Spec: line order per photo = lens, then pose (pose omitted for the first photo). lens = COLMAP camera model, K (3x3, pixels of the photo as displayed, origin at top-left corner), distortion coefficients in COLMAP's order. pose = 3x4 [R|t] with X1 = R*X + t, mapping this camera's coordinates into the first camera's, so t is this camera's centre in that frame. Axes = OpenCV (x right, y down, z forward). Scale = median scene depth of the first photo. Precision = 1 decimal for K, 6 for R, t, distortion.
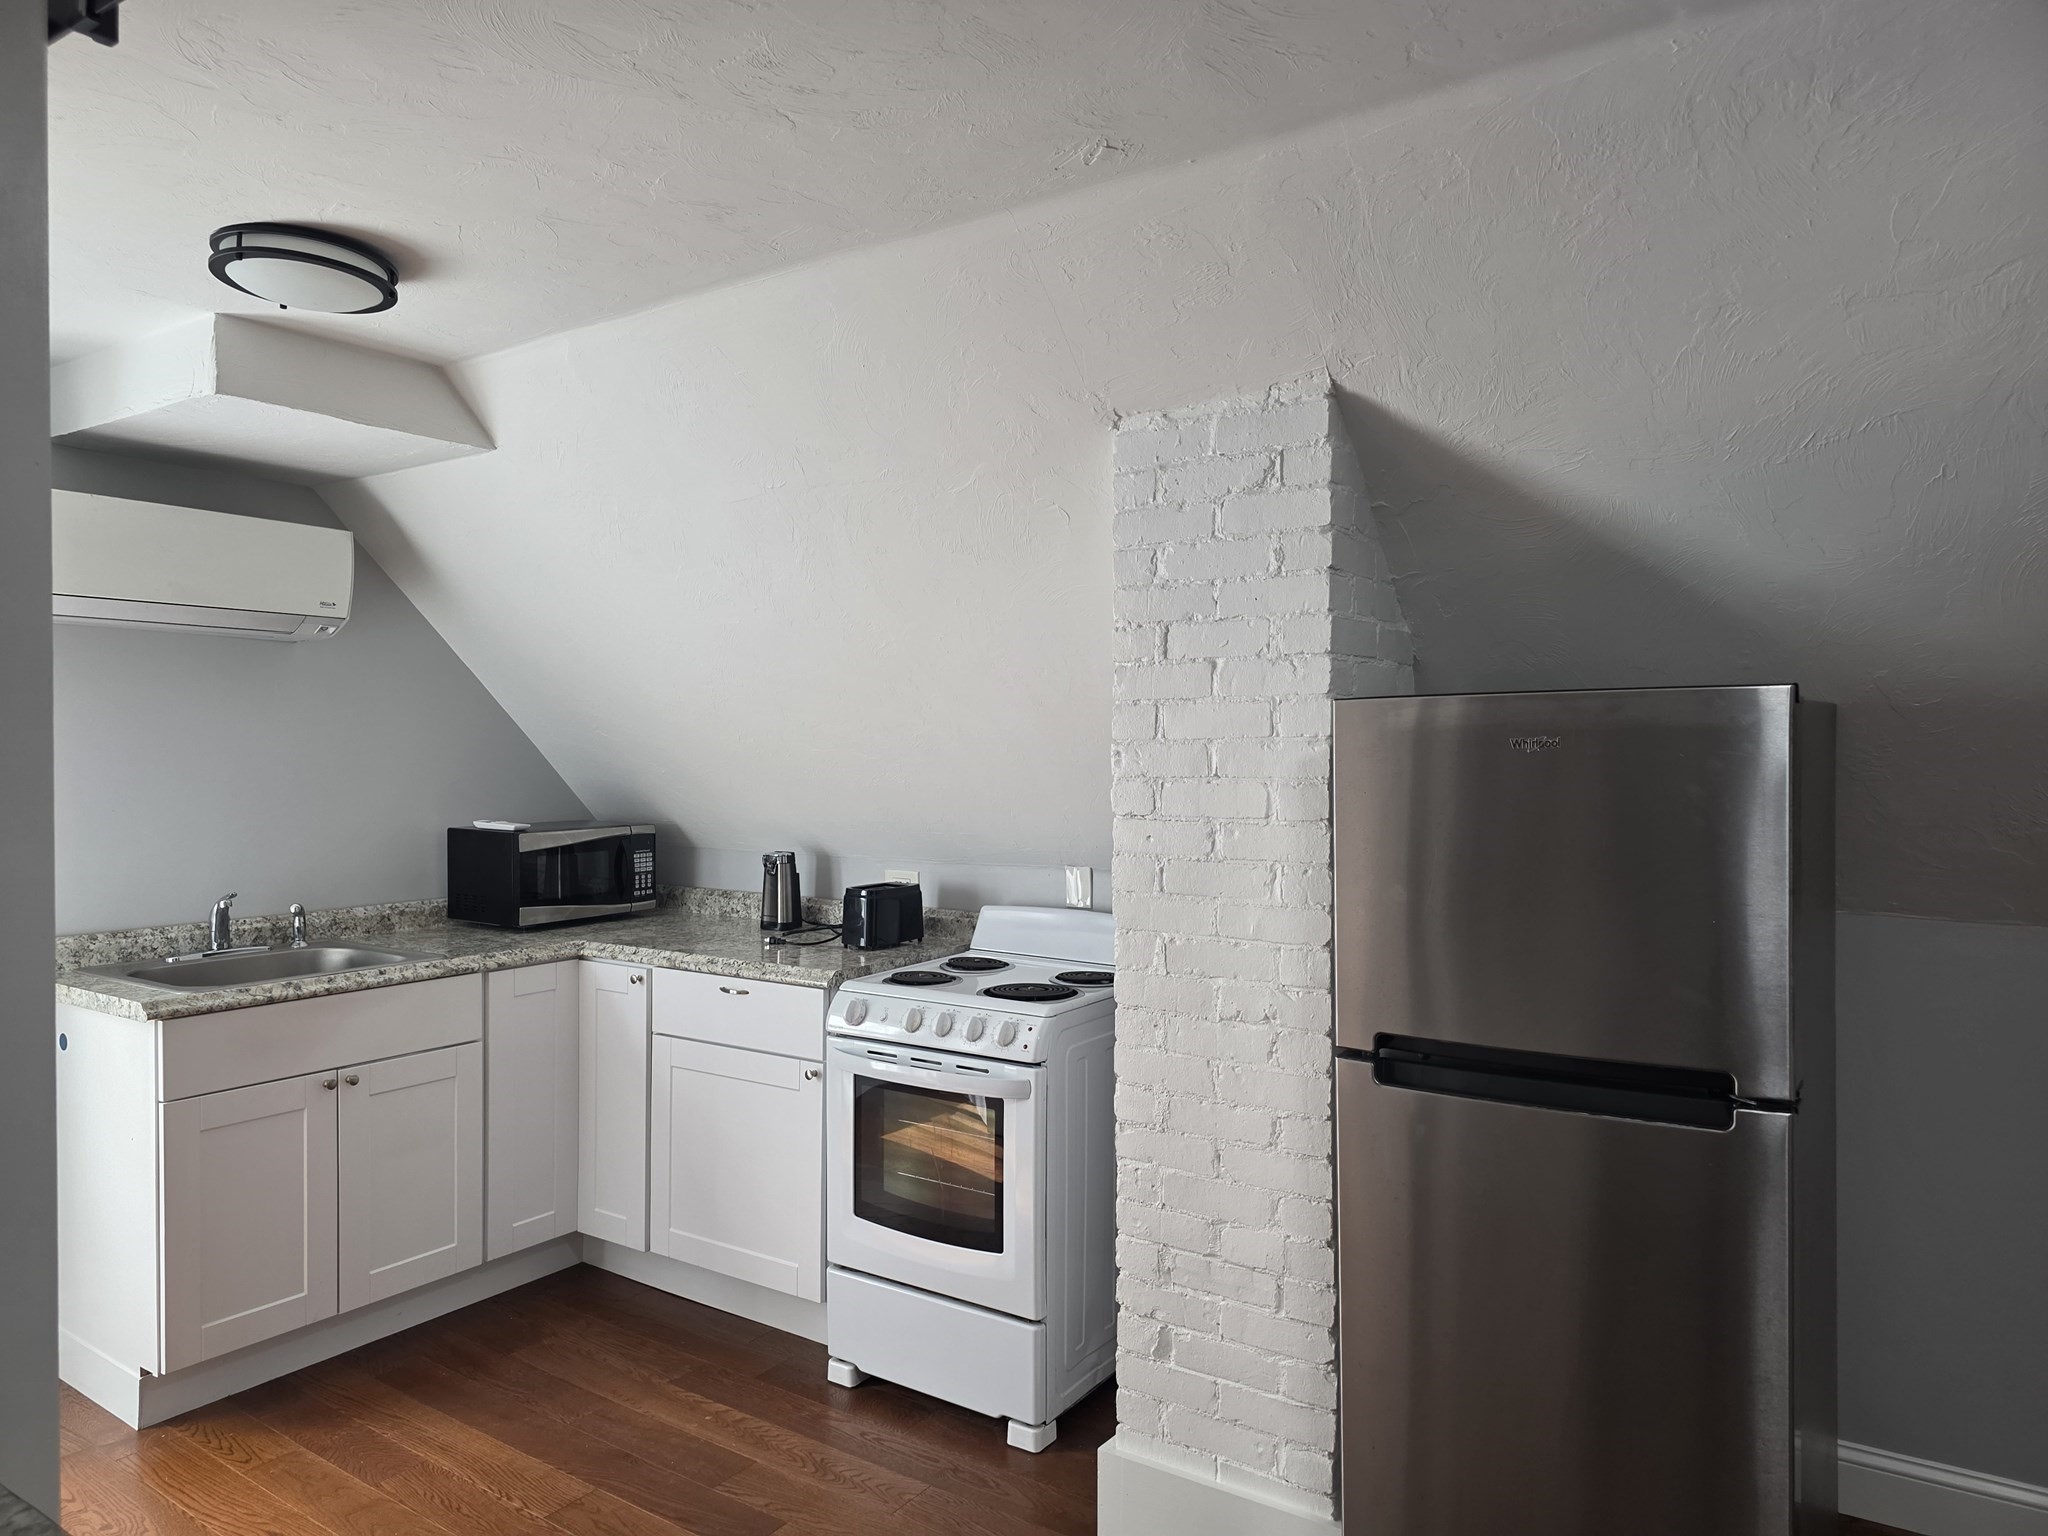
lens RADIAL K [[1325.5, 0, 1024.0], [0, 1325.5, 768.0], [0, 0, 1]] dist [-0.073983, -0.002577]
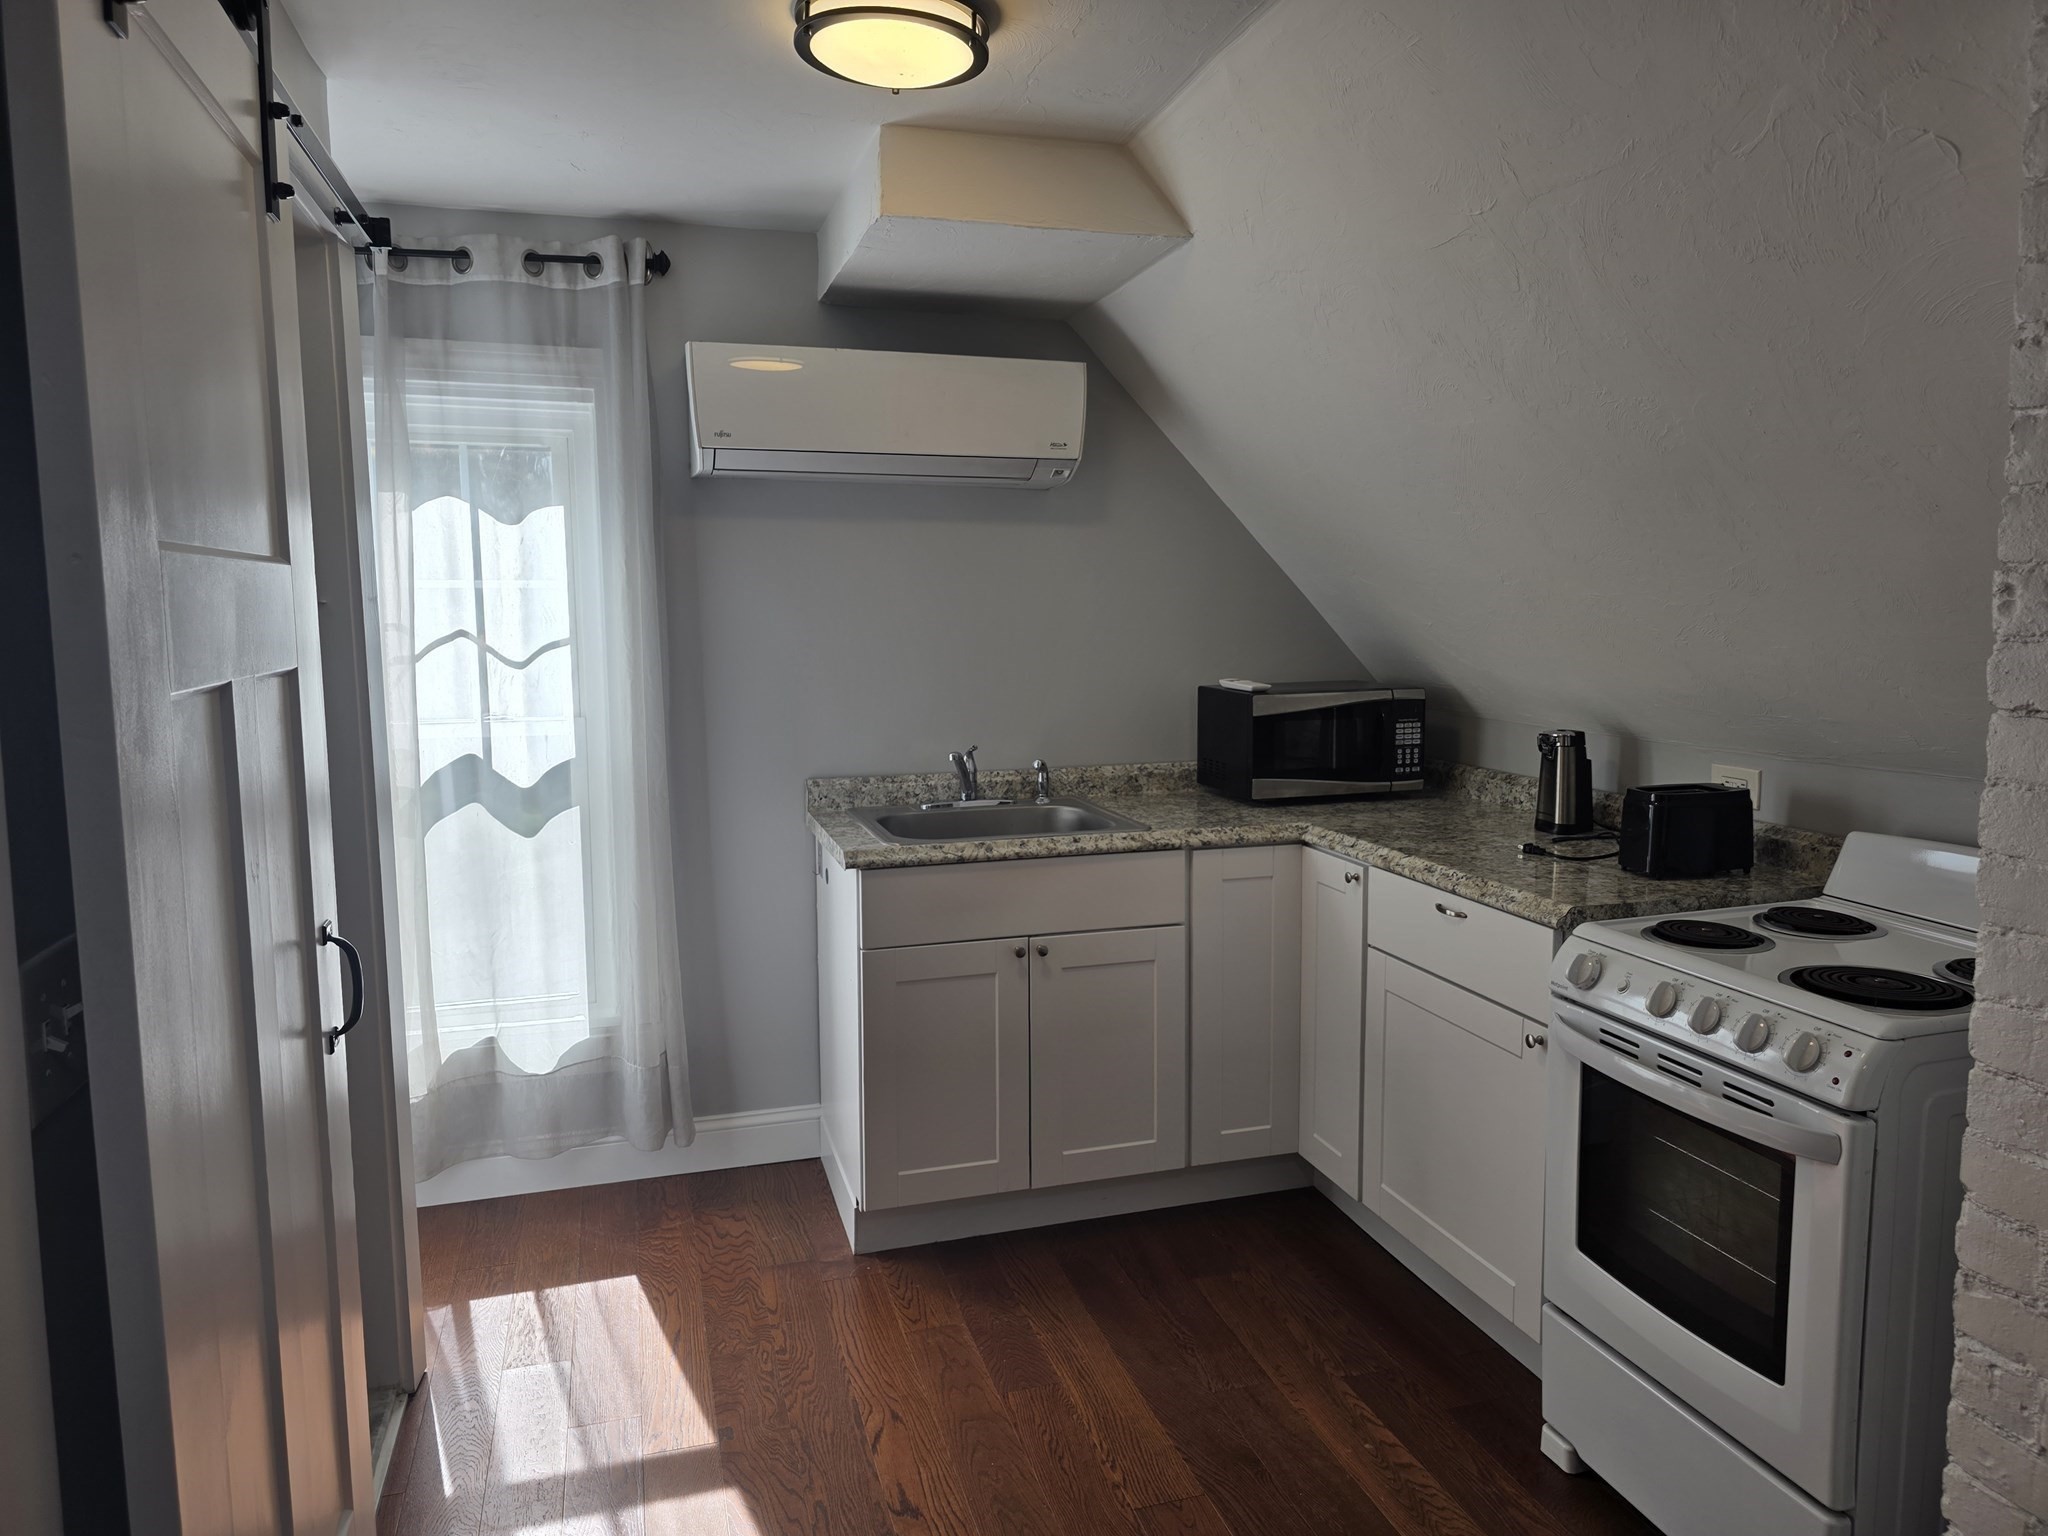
lens RADIAL K [[1323.8, 0, 1020.6], [0, 1323.8, 750.5], [0, 0, 1]] dist [0.020017, -0.044928]
pose [[0.759794, 0.062963, -0.647108, 0.082643], [0.000152, 0.995283, 0.097018, 0.001218], [0.650163, -0.073812, 0.756201, 0.254862]]
